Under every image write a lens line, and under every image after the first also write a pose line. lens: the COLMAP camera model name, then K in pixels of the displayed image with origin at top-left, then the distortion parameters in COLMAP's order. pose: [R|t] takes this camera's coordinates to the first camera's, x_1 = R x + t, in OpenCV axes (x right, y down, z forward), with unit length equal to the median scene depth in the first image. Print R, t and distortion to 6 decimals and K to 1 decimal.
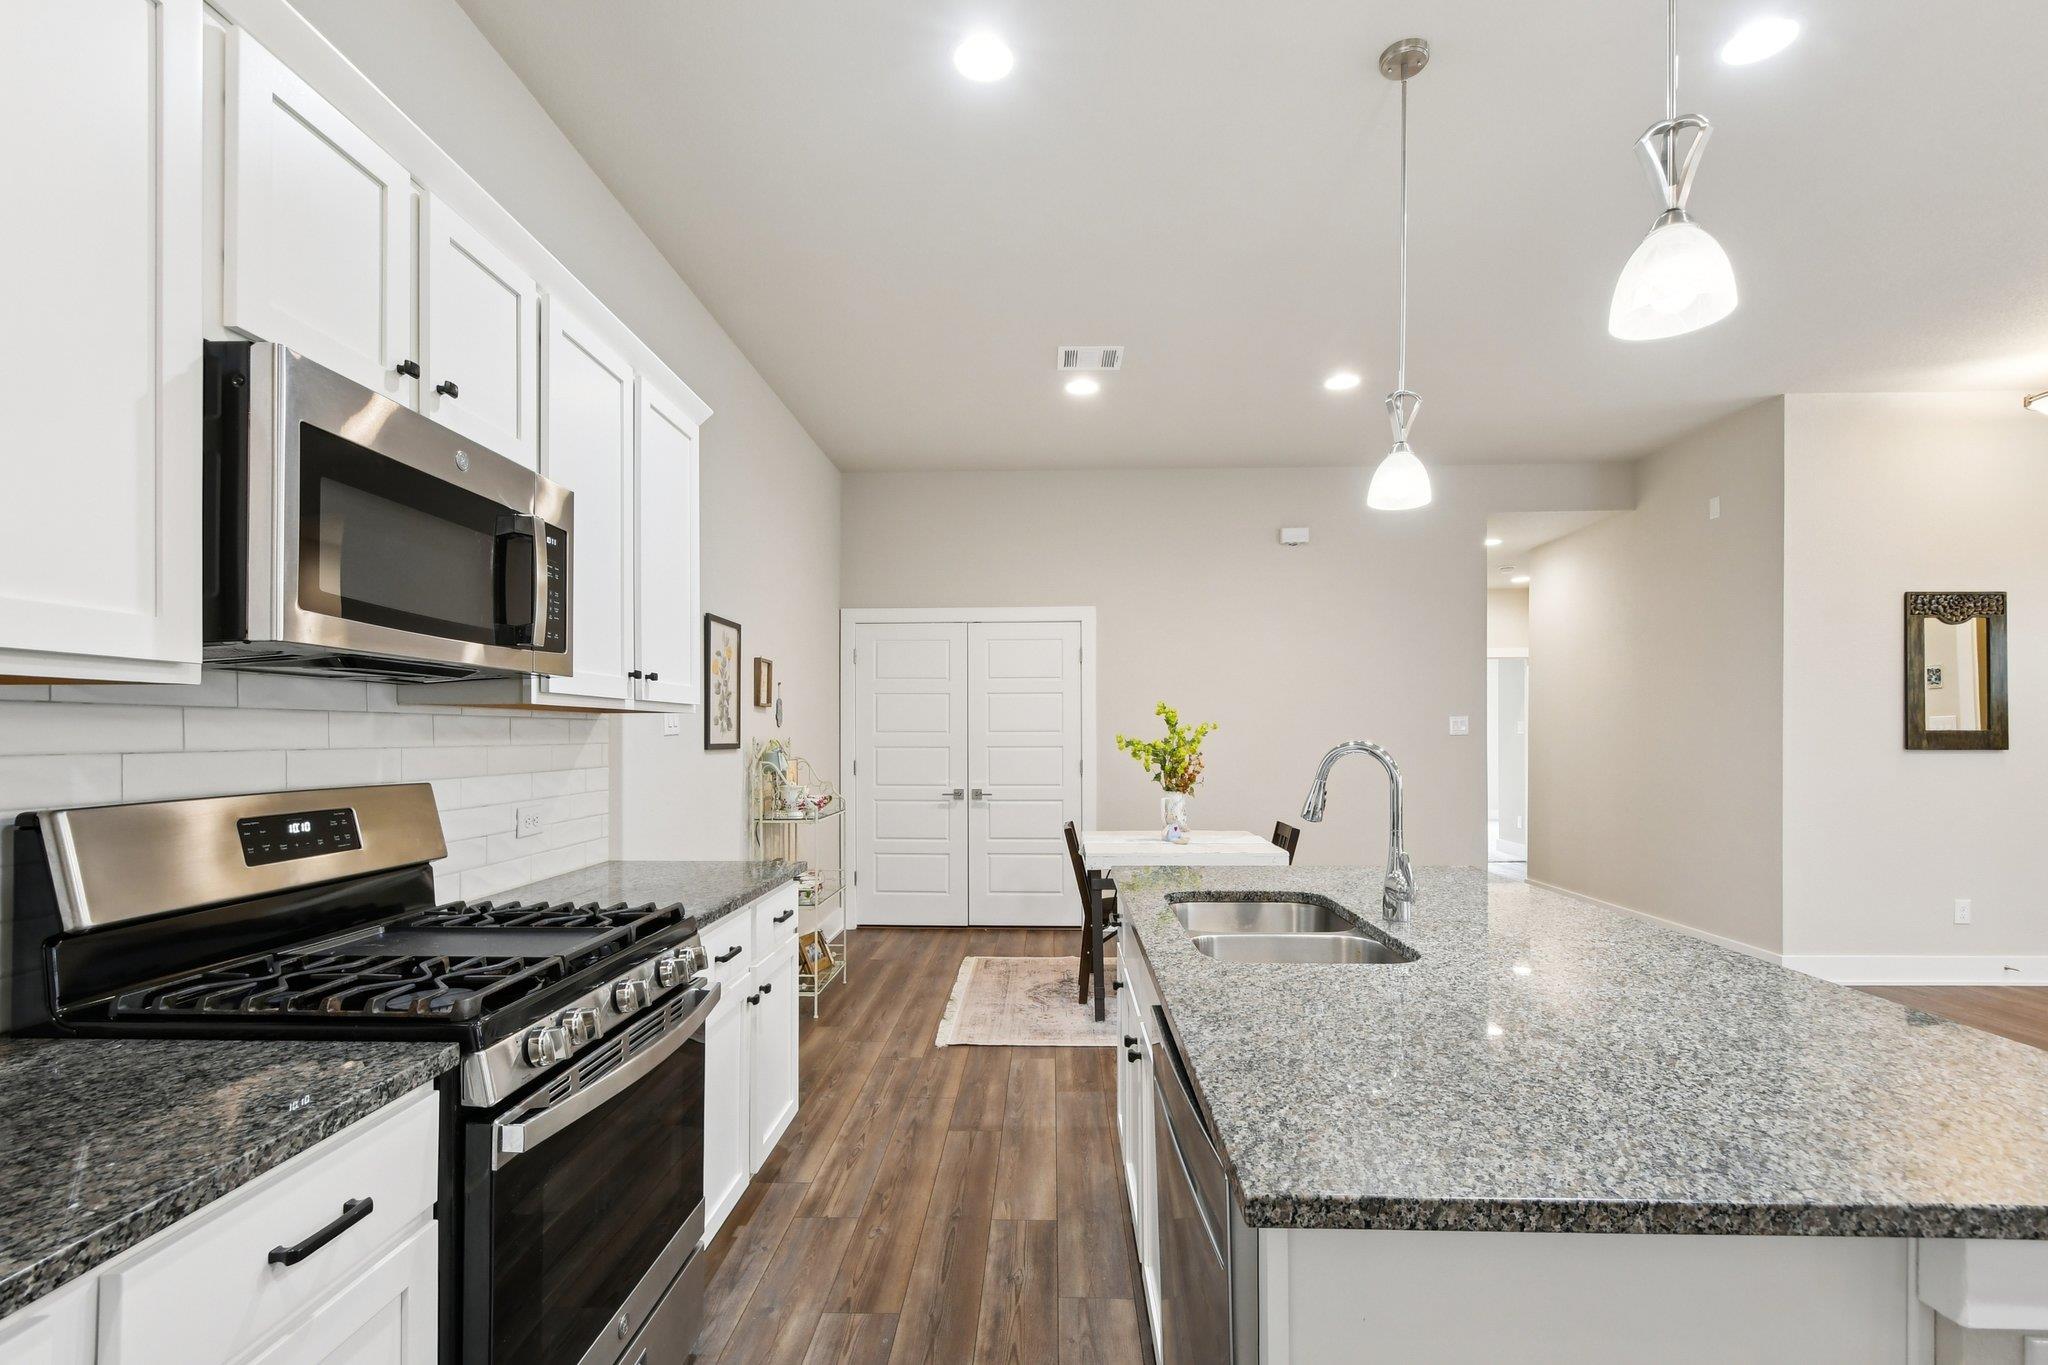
lens RADIAL K [[909.6, 0, 1018.4], [0, 909.6, 734.3], [0, 0, 1]] dist [0.015321, -0.000173]
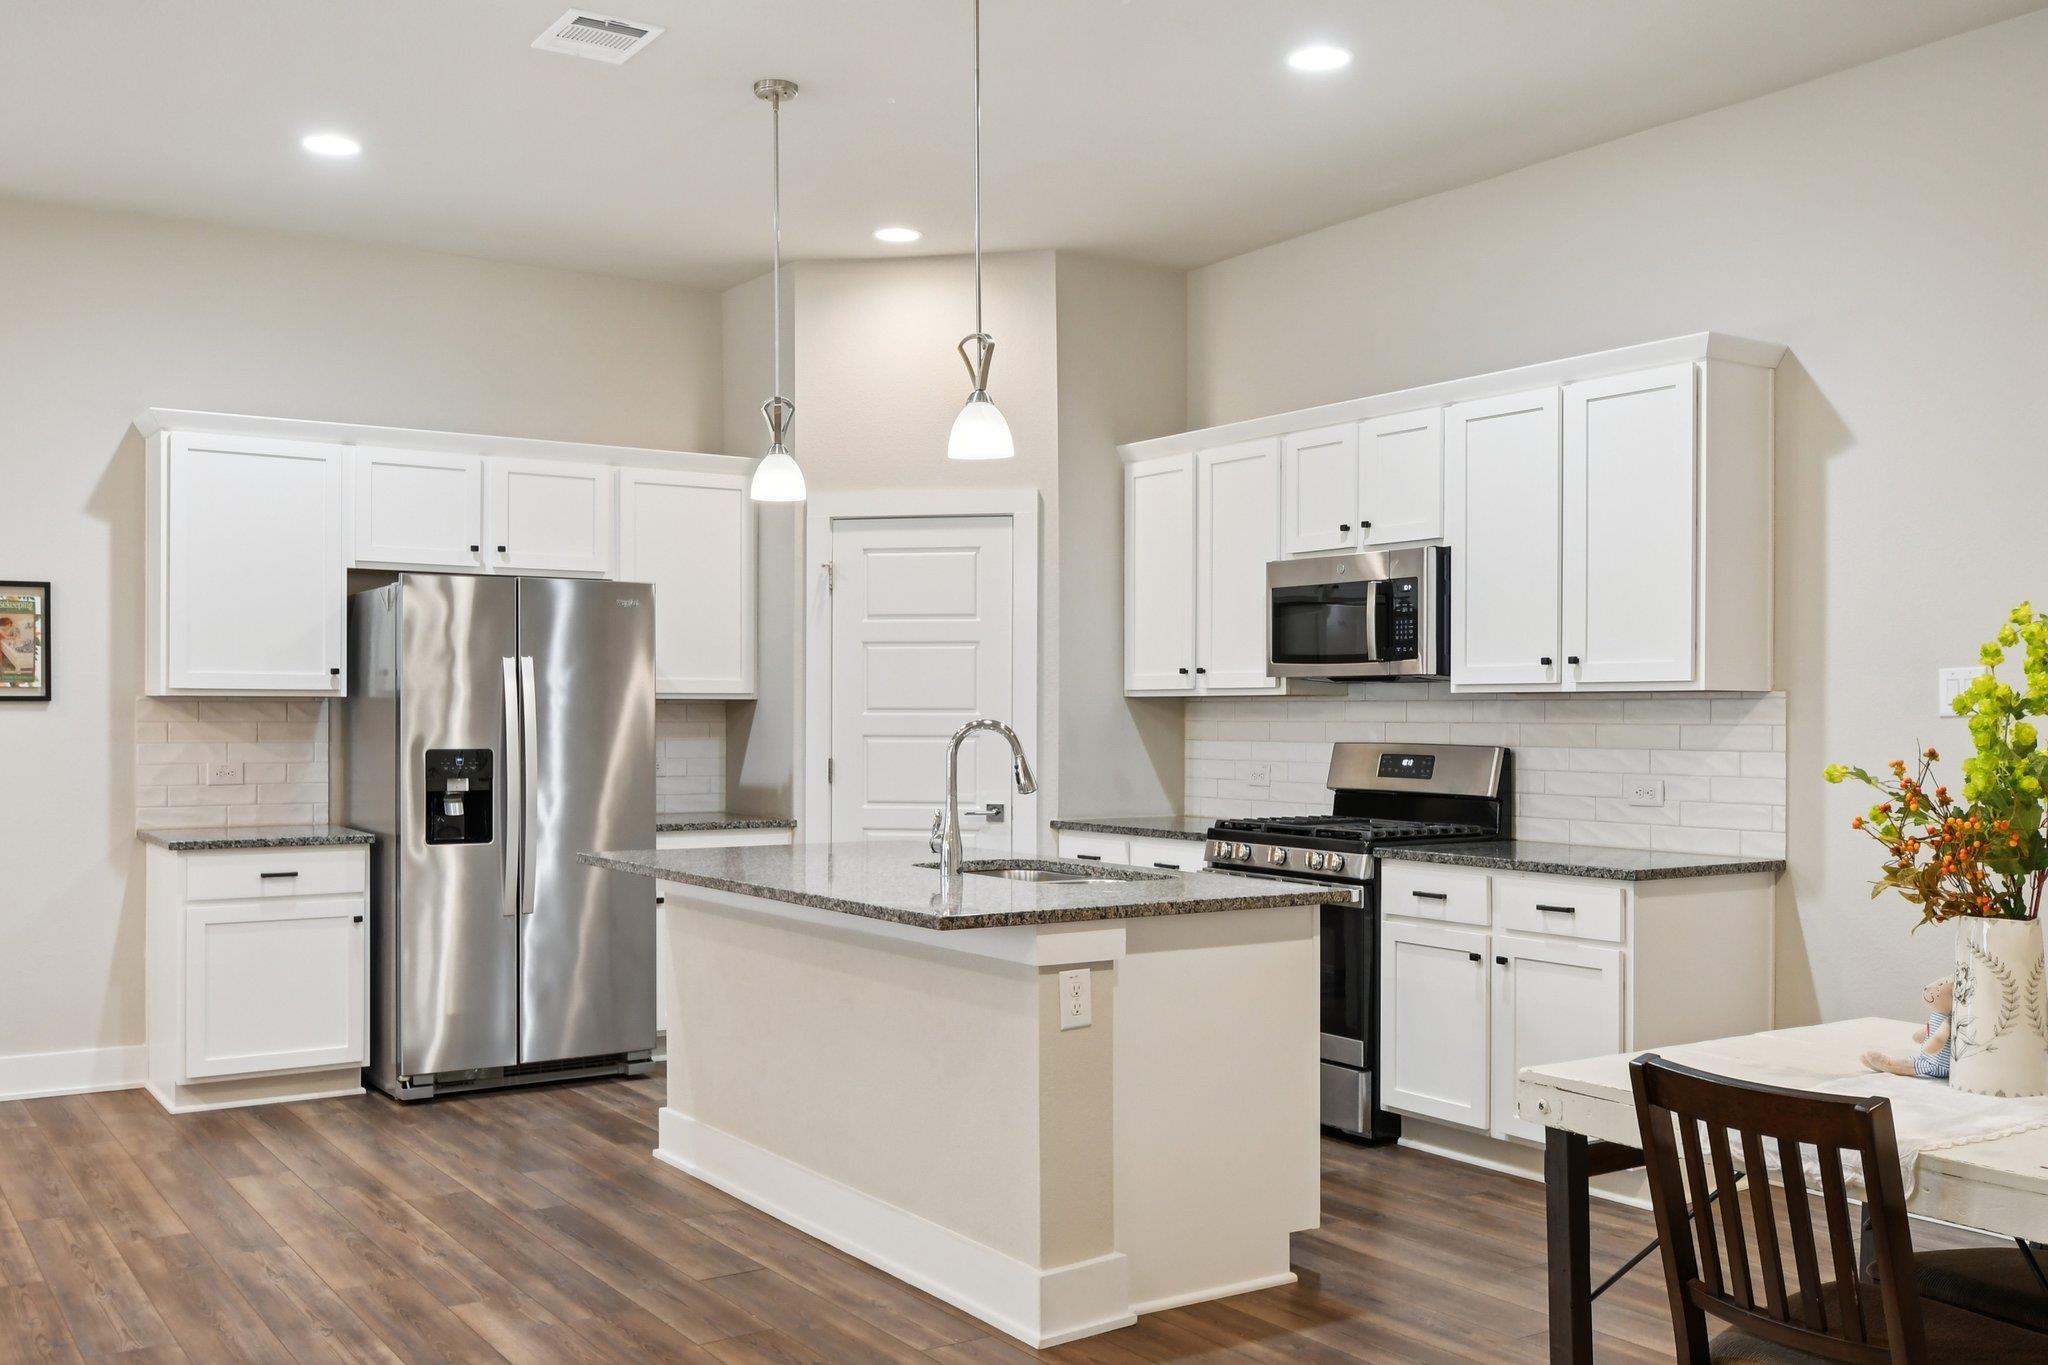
lens RADIAL K [[1945.3, 0, 1024.0], [0, 1945.3, 682.5], [0, 0, 1]] dist [0.082490, -0.093748]
pose [[-0.815511, -0.010918, -0.578639, 0.857855], [-0.003311, 0.999894, -0.014200, -0.001240], [0.578733, -0.009664, -0.815460, 1.503199]]
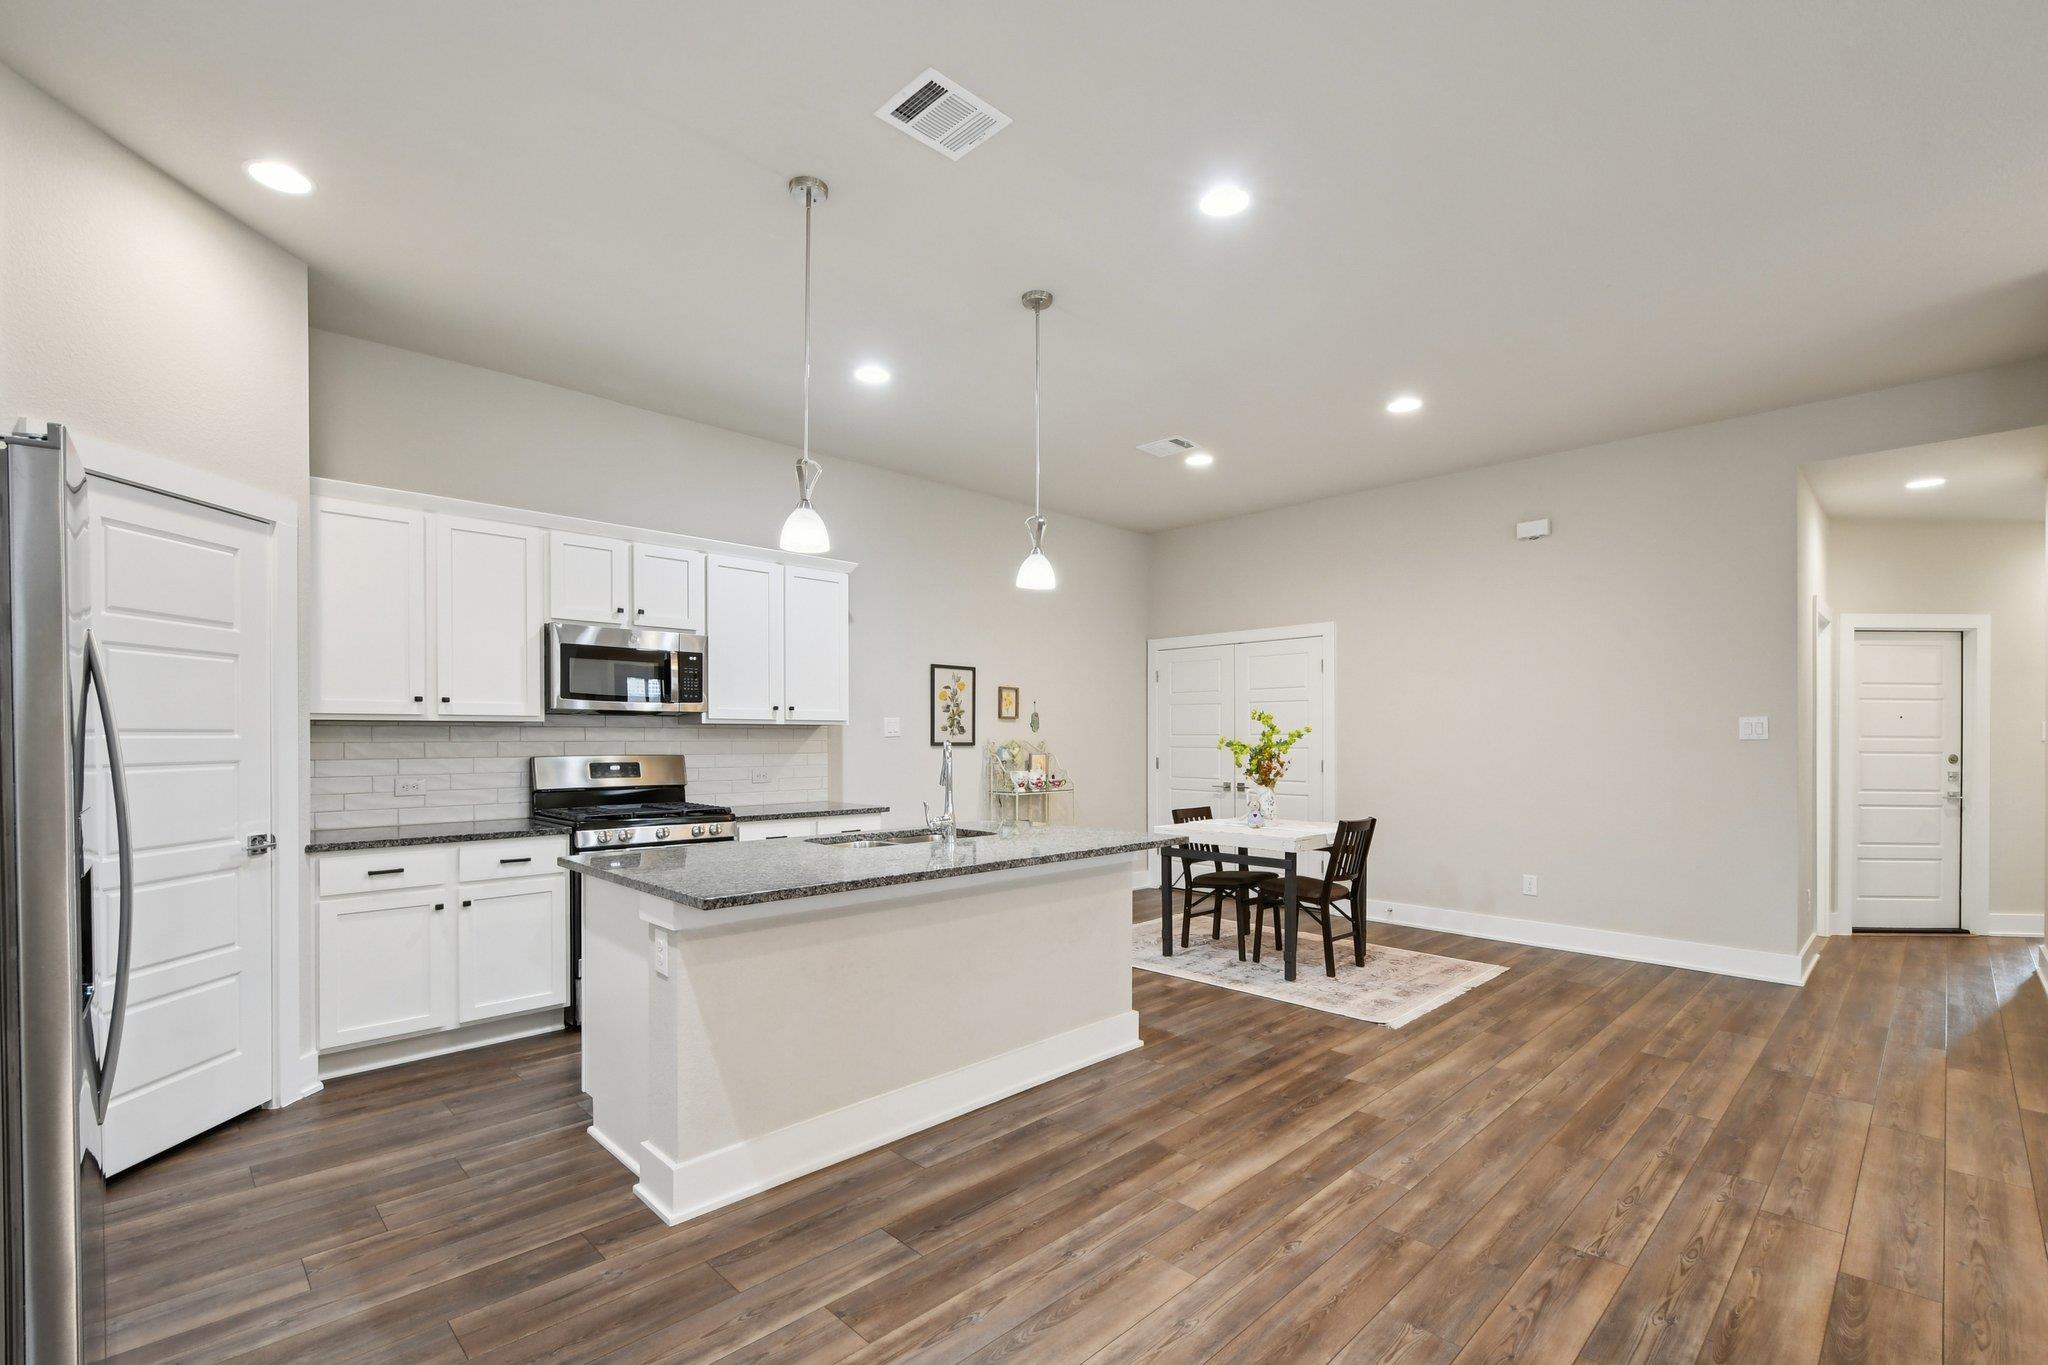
lens RADIAL K [[888.8, 0, 1017.9], [0, 888.8, 741.8], [0, 0, 1]] dist [0.000883, -0.000108]
pose [[0.725129, 0.005204, -0.688593, 0.817238], [-0.002369, 0.999984, 0.005063, 0.001288], [0.688609, -0.002040, 0.725130, -0.067409]]
